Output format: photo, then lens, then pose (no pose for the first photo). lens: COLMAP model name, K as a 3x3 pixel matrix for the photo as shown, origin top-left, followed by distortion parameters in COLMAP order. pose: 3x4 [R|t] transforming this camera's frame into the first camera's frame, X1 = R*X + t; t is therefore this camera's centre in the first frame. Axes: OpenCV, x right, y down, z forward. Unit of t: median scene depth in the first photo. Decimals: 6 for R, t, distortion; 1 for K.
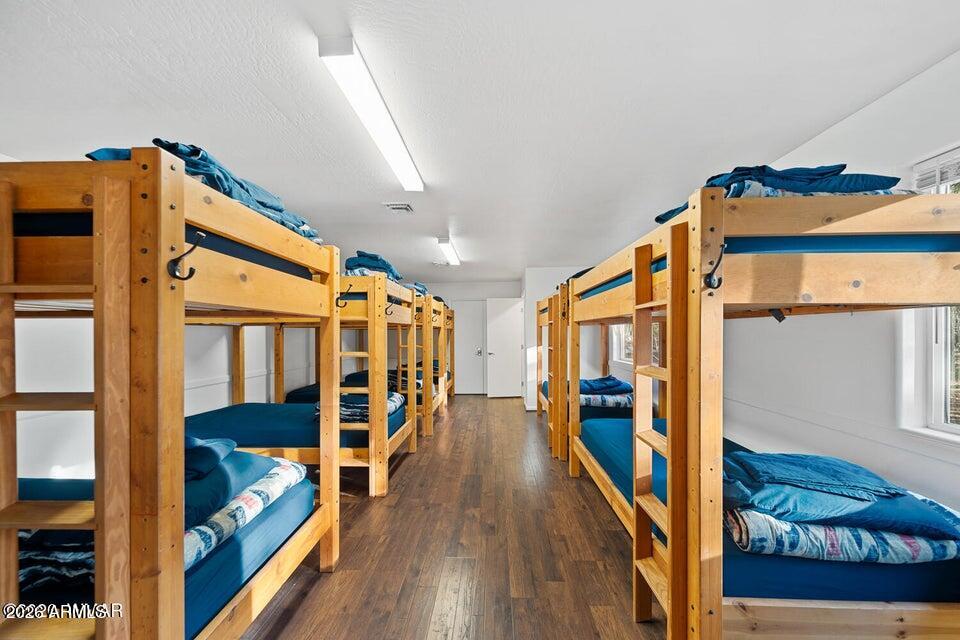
lens RADIAL K [[345.8, 0, 481.0], [0, 345.8, 335.3], [0, 0, 1]] dist [0.000440, 0.000002]
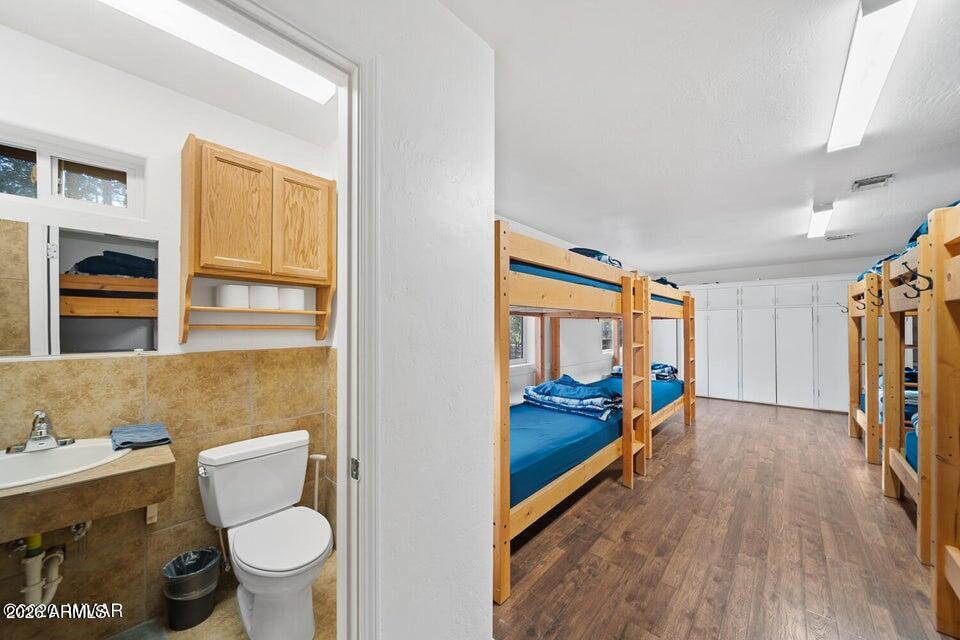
lens RADIAL K [[342.6, 0, 480.0], [0, 342.6, 320.0], [0, 0, 1]] dist [0.000322, -0.000352]
pose [[-0.765204, 0.011472, 0.643686, -0.034115], [0.002321, 0.999884, -0.015062, -0.011920], [-0.643784, -0.010032, -0.765141, 2.480636]]
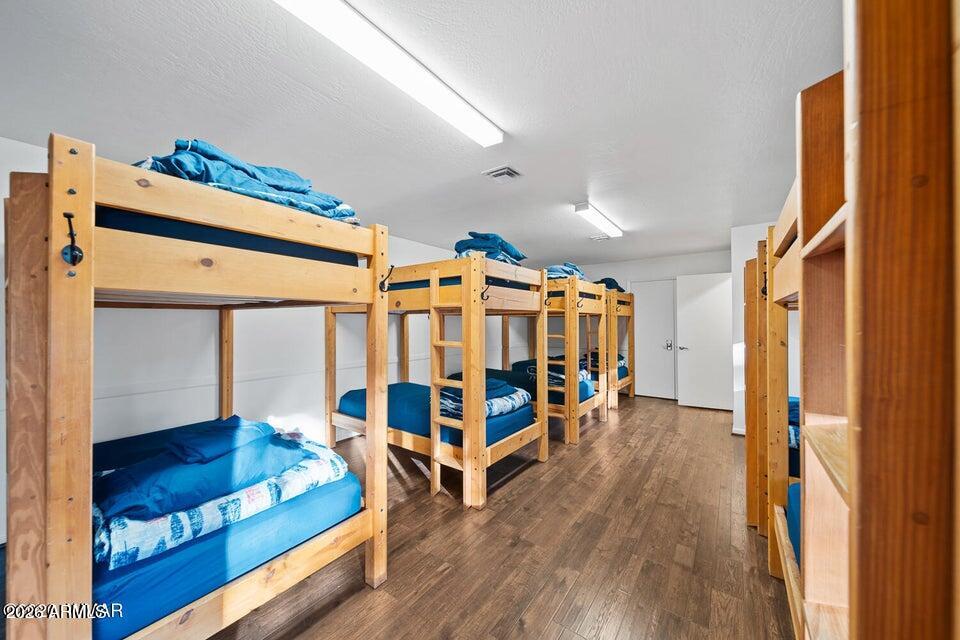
lens RADIAL K [[342.6, 0, 480.0], [0, 342.6, 320.0], [0, 0, 1]] dist [0.000322, -0.000352]
pose [[0.826396, 0.001189, -0.563089, 0.203783], [-0.006047, 0.999959, -0.006764, -0.003260], [0.563057, 0.008995, 0.826369, 0.287791]]
